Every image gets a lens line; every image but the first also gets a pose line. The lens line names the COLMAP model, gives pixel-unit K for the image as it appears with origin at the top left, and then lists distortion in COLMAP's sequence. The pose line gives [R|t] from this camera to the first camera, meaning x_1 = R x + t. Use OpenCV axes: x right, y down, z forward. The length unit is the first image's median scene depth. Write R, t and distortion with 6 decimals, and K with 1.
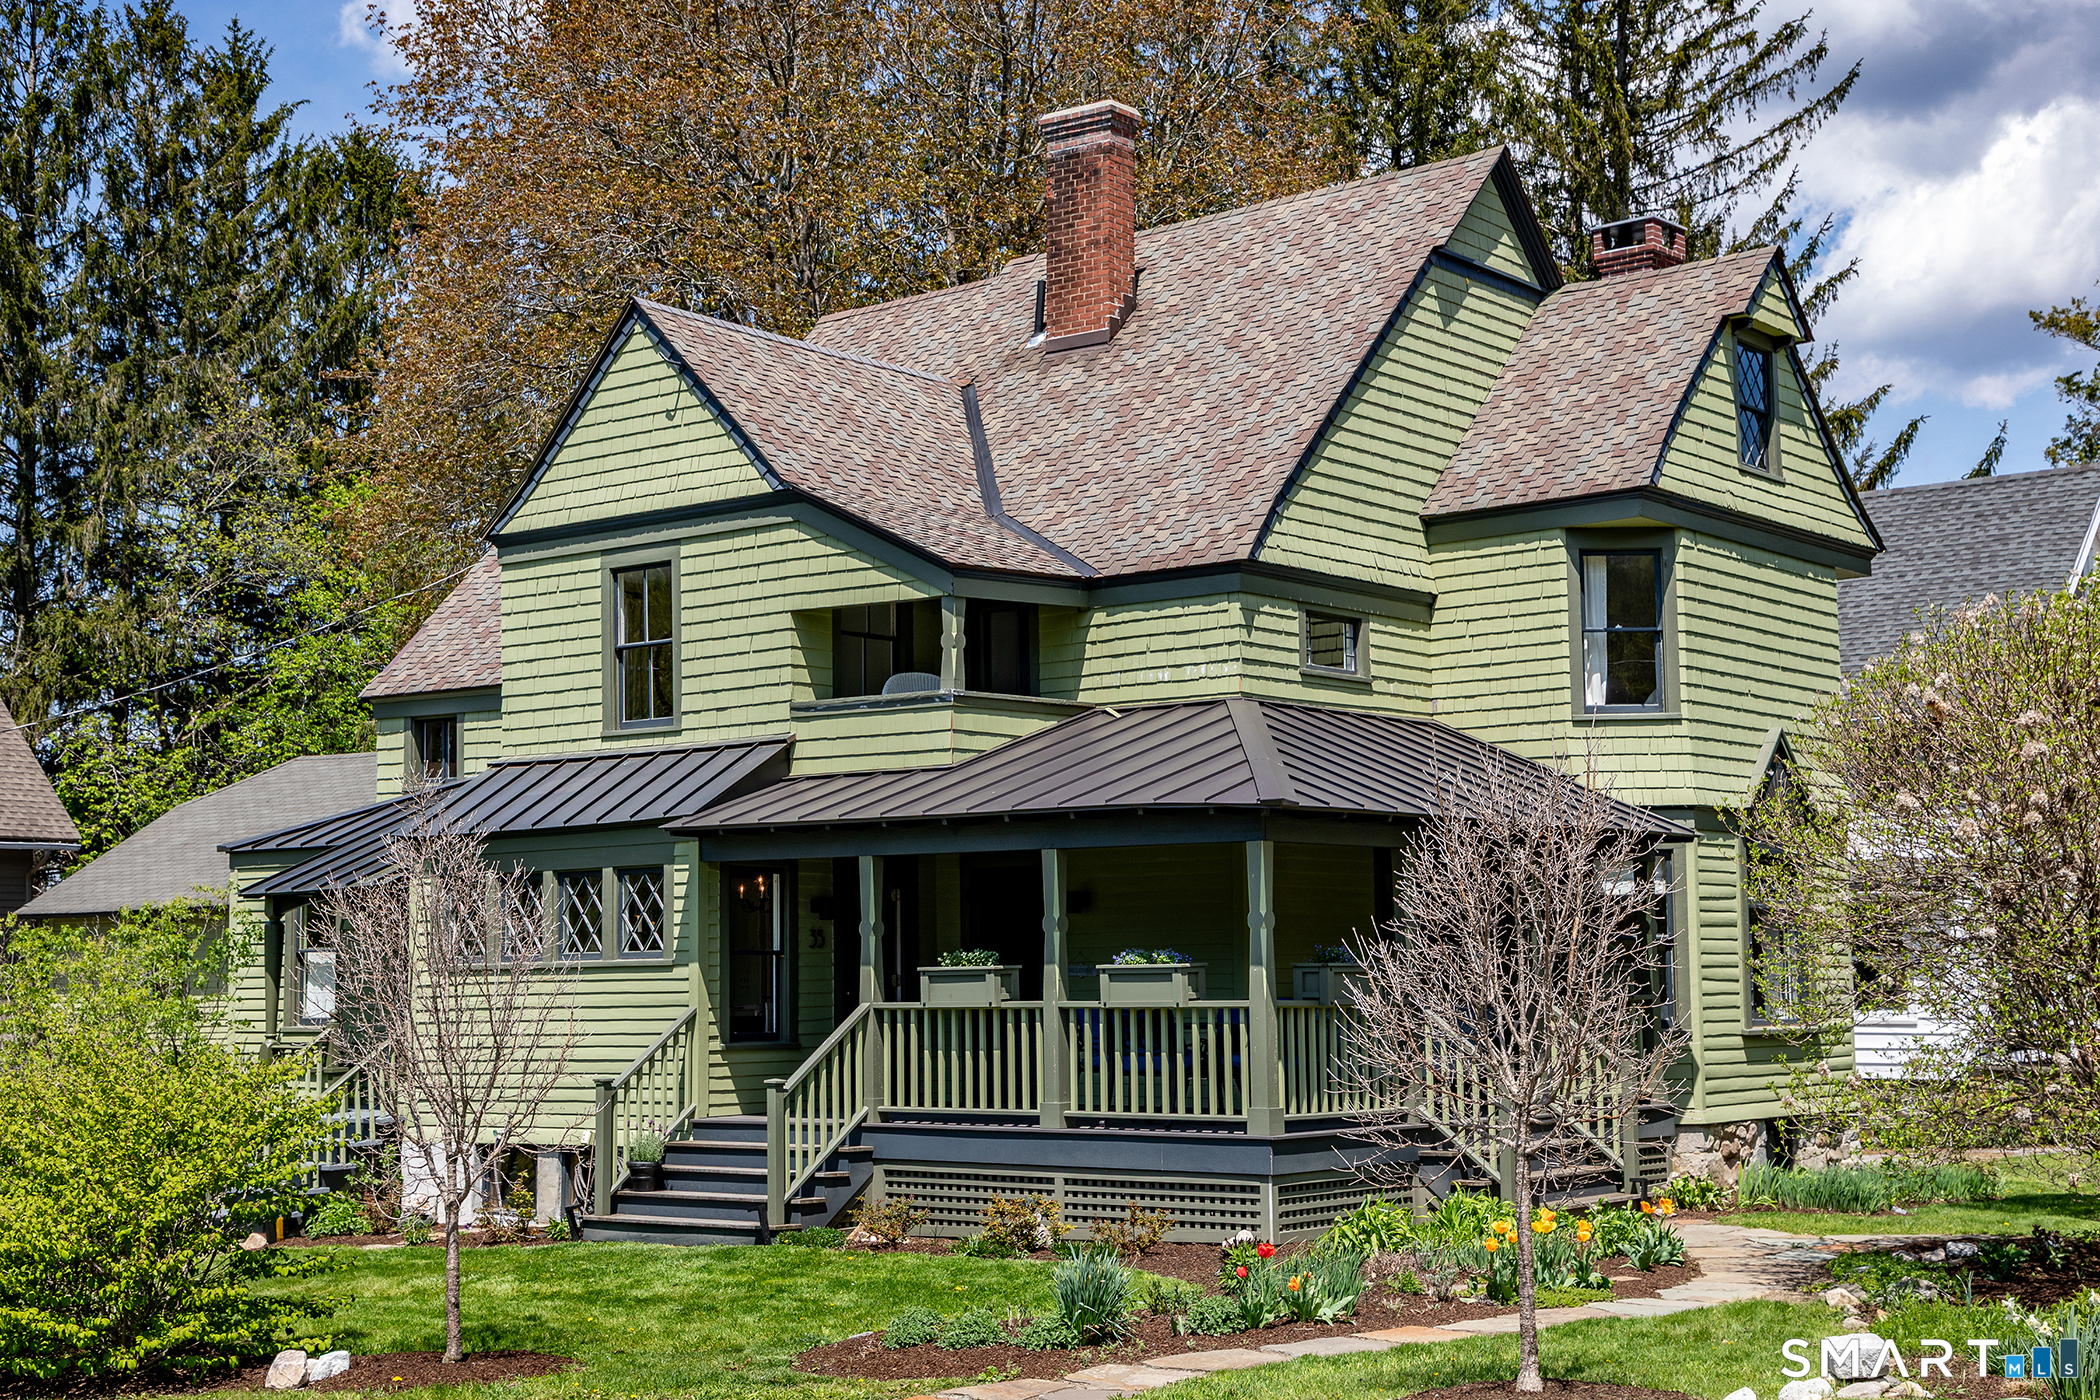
lens RADIAL K [[2861.0, 0, 1052.0], [0, 2861.0, 703.3], [0, 0, 1]] dist [0.027874, 0.000000]
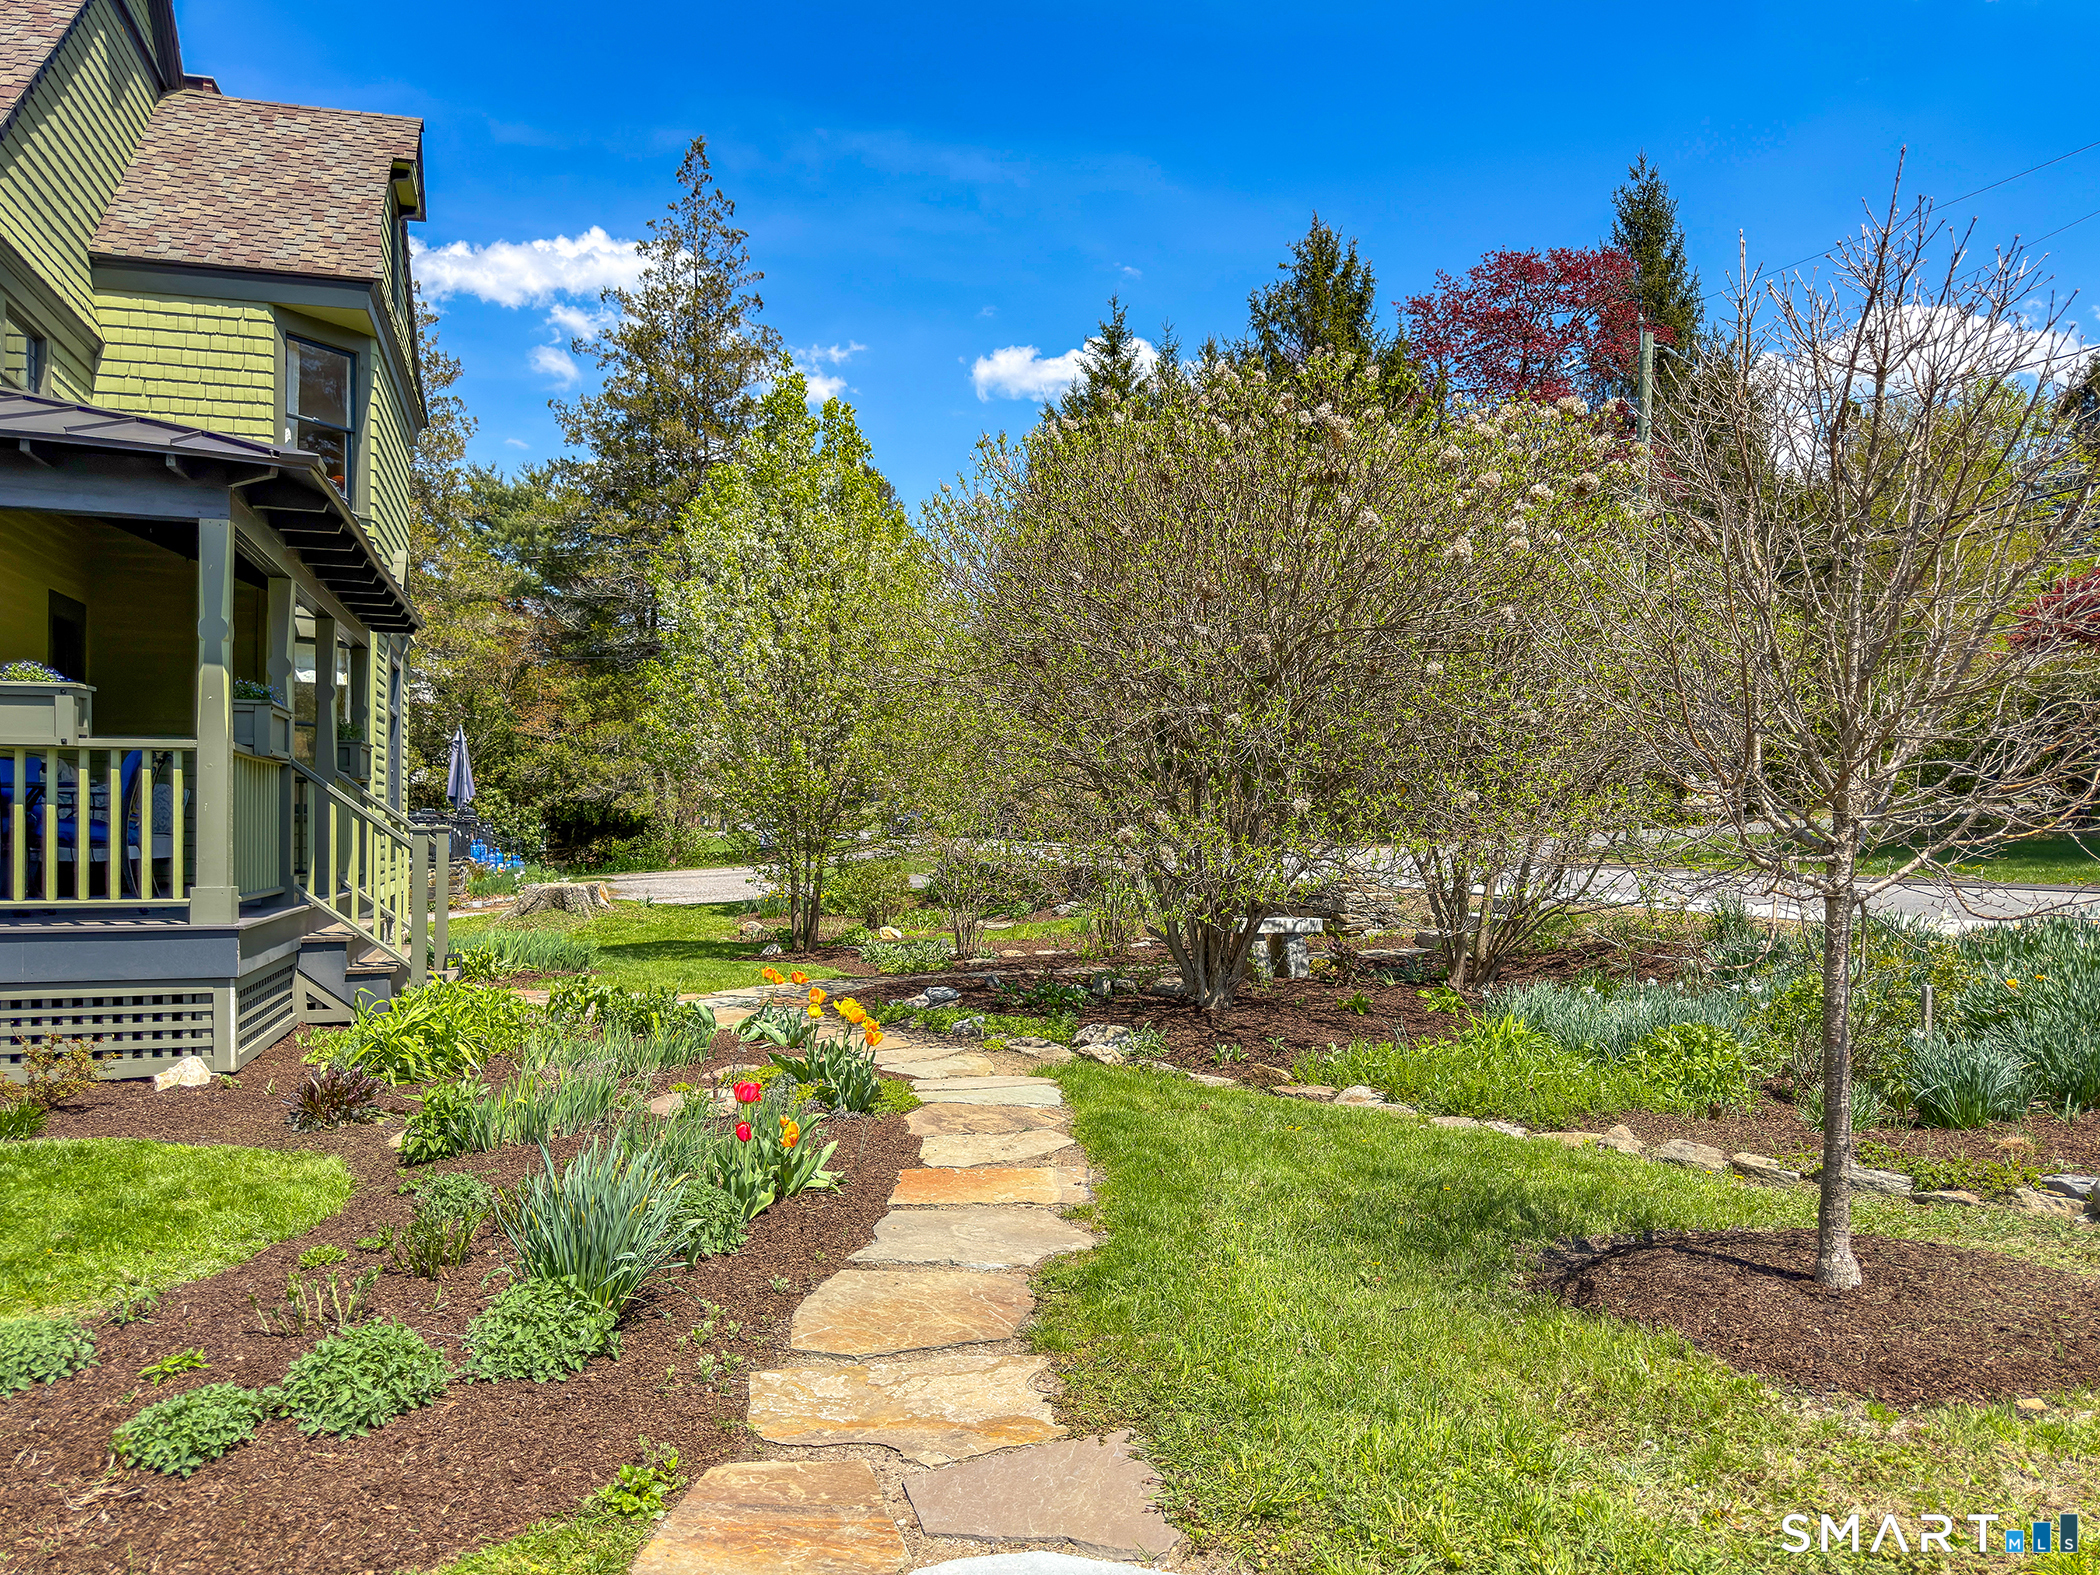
lens RADIAL K [[1493.7, 0, 1048.4], [0, 1493.7, 802.4], [0, 0, 1]] dist [-0.003885, -0.002264]
pose [[0.551527, 0.022186, 0.833862, -0.124617], [-0.091507, 0.995222, 0.034044, 0.086150], [-0.829123, -0.095080, 0.550922, 0.606237]]
